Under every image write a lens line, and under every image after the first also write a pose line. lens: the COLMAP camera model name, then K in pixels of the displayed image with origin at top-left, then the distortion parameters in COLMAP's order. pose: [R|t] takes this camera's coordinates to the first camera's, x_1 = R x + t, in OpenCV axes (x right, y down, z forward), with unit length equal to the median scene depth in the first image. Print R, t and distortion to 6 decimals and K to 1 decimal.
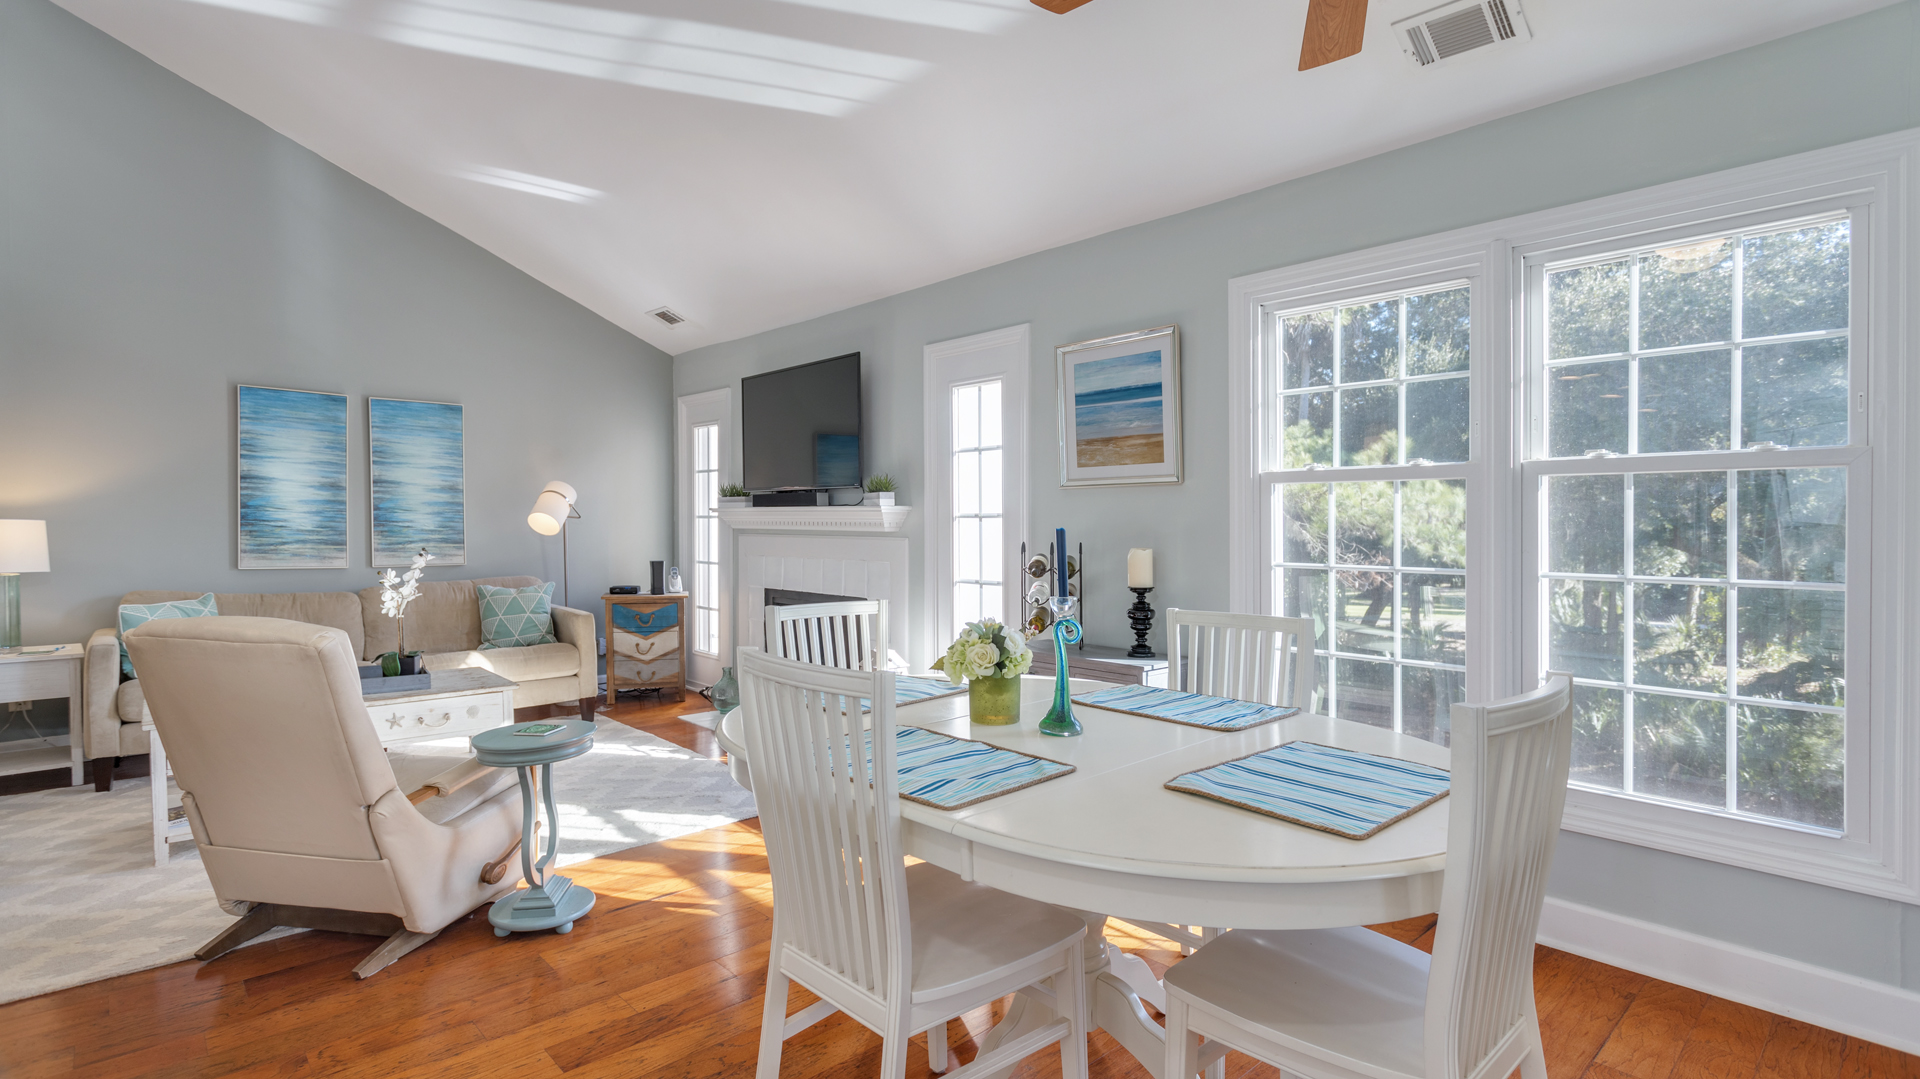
lens RADIAL K [[912.9, 0, 950.5], [0, 912.9, 561.6], [0, 0, 1]] dist [-0.002246, 0.002208]
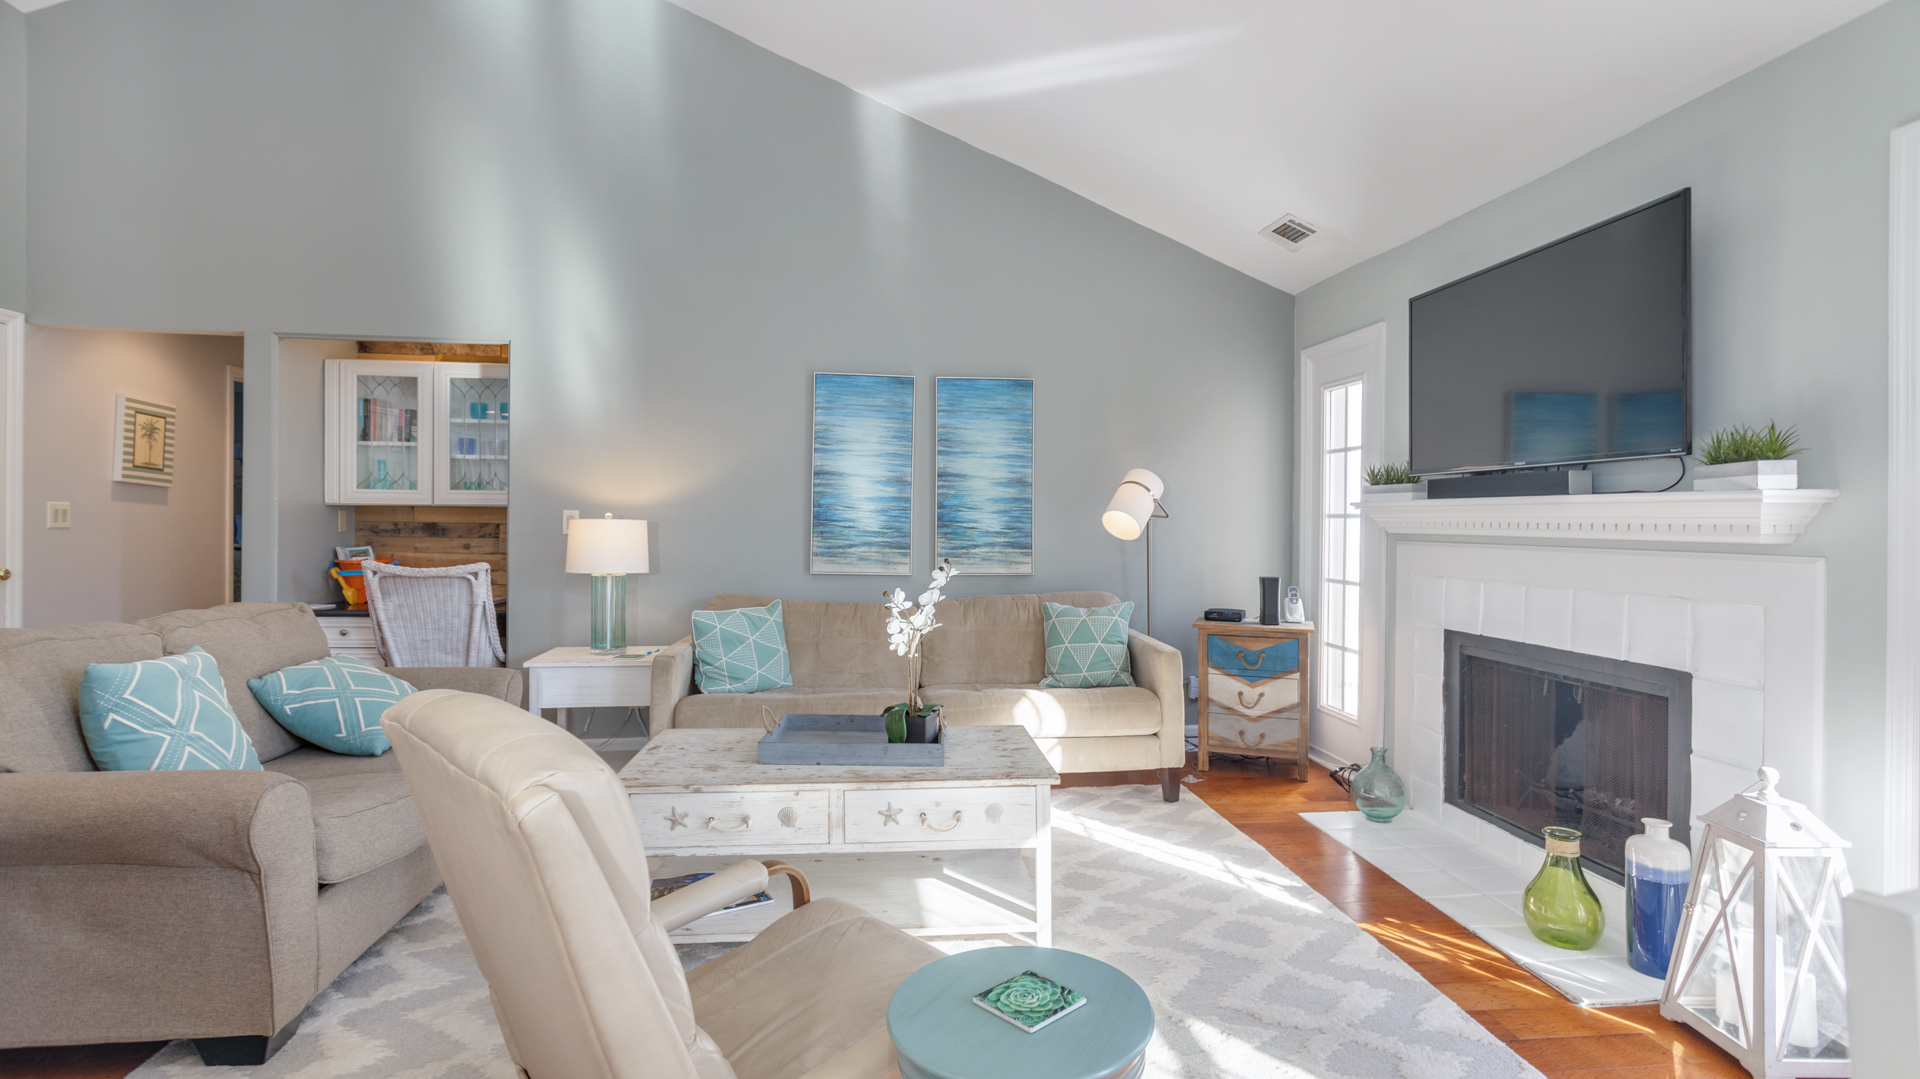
lens RADIAL K [[912.9, 0, 959.4], [0, 912.9, 521.9], [0, 0, 1]] dist [-0.002246, 0.002208]
pose [[0.810326, 0.000873, -0.585978, -0.111634], [-0.027004, 0.998992, -0.035855, -0.013363], [0.585356, 0.044877, 0.809533, 0.311261]]
